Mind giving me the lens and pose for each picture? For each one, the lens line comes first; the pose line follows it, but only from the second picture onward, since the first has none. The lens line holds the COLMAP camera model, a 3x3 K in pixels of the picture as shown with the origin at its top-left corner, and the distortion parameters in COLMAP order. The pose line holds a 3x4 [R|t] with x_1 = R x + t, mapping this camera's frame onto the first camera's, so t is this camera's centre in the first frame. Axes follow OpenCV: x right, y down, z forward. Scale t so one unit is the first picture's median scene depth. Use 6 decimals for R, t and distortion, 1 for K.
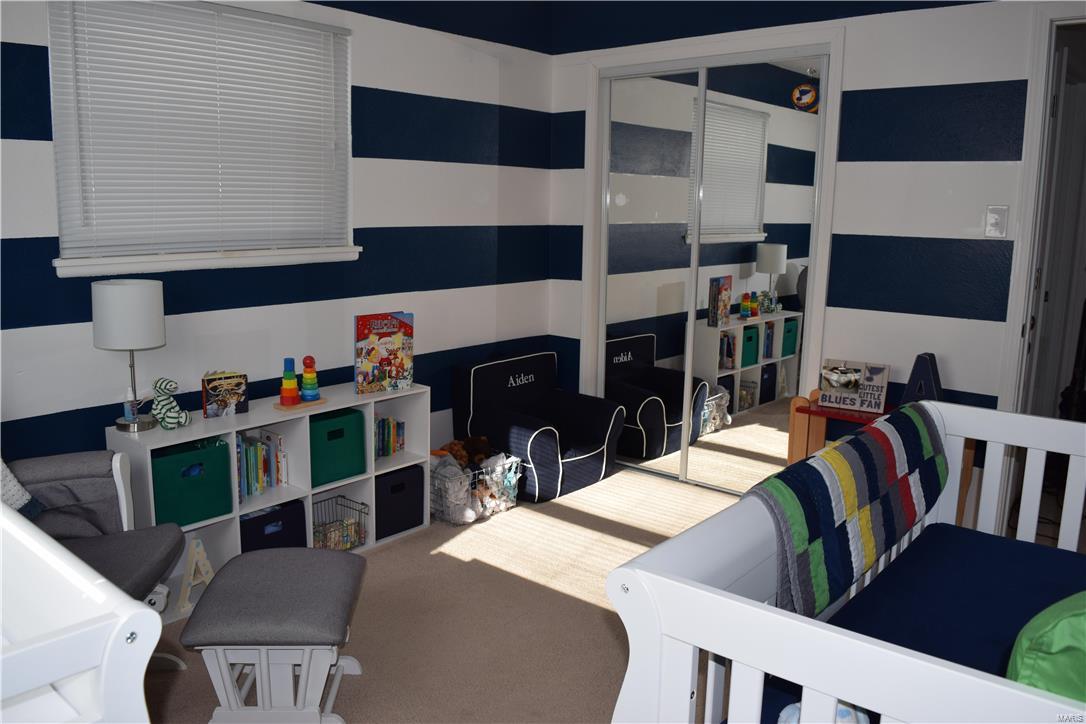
lens RADIAL K [[871.9, 0, 546.4], [0, 871.9, 358.6], [0, 0, 1]] dist [-0.042066, -0.008754]
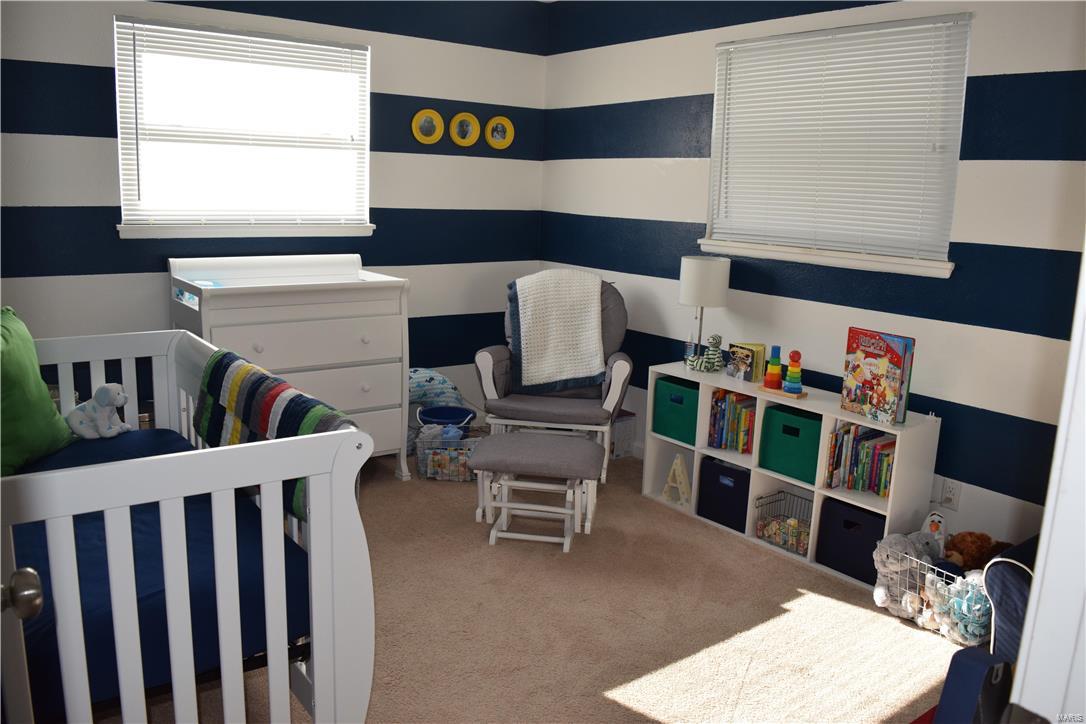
lens RADIAL K [[871.9, 0, 546.1], [0, 871.9, 366.6], [0, 0, 1]] dist [-0.042066, -0.008754]
pose [[-0.207829, 0.176897, -0.962037, 0.753929], [-0.215117, 0.951168, 0.221370, -0.142956], [0.954218, 0.252958, -0.159626, 0.827732]]
